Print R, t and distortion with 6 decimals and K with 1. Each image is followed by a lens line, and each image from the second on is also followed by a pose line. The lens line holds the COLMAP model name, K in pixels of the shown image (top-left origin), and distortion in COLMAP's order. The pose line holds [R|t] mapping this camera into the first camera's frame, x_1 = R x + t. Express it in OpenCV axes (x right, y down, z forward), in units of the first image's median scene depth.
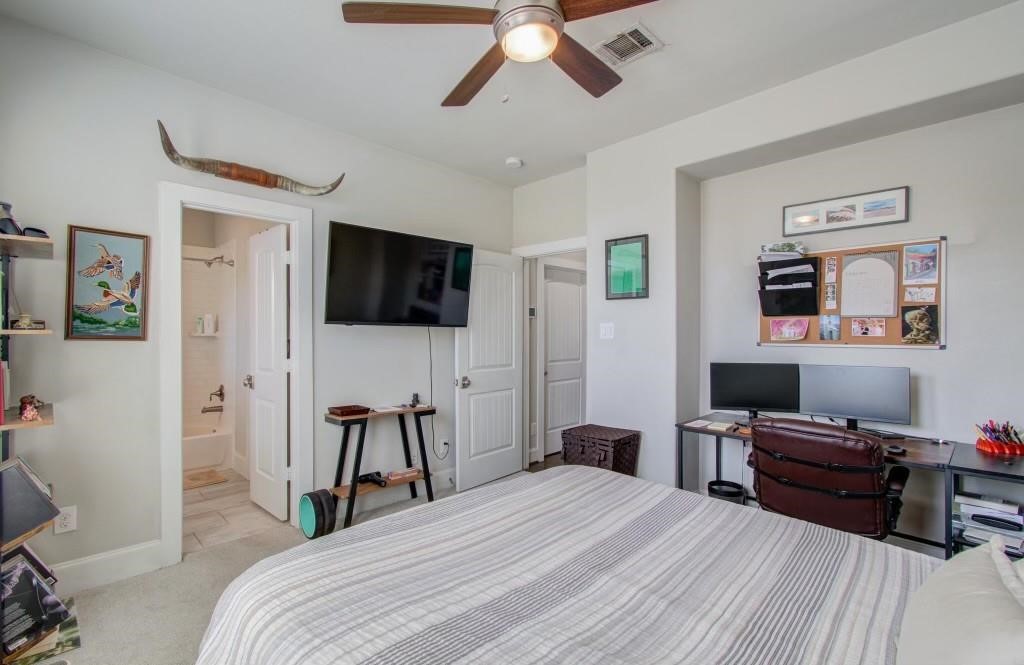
lens RADIAL K [[447.2, 0, 513.9], [0, 447.2, 332.4], [0, 0, 1]] dist [0.000265, 0.002457]
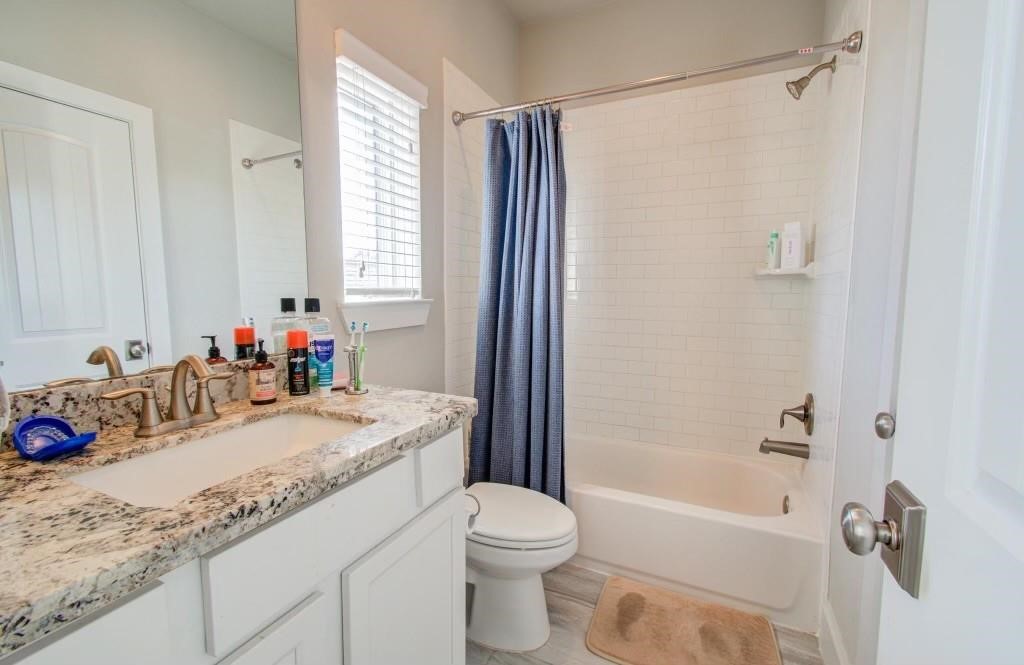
lens RADIAL K [[447.2, 0, 509.2], [0, 447.2, 335.8], [0, 0, 1]] dist [0.000265, 0.002457]
pose [[0.325176, 0.085985, -0.941736, -0.367554], [0.003823, 0.995730, 0.092235, 0.027211], [0.945646, -0.033593, 0.323459, 0.617304]]
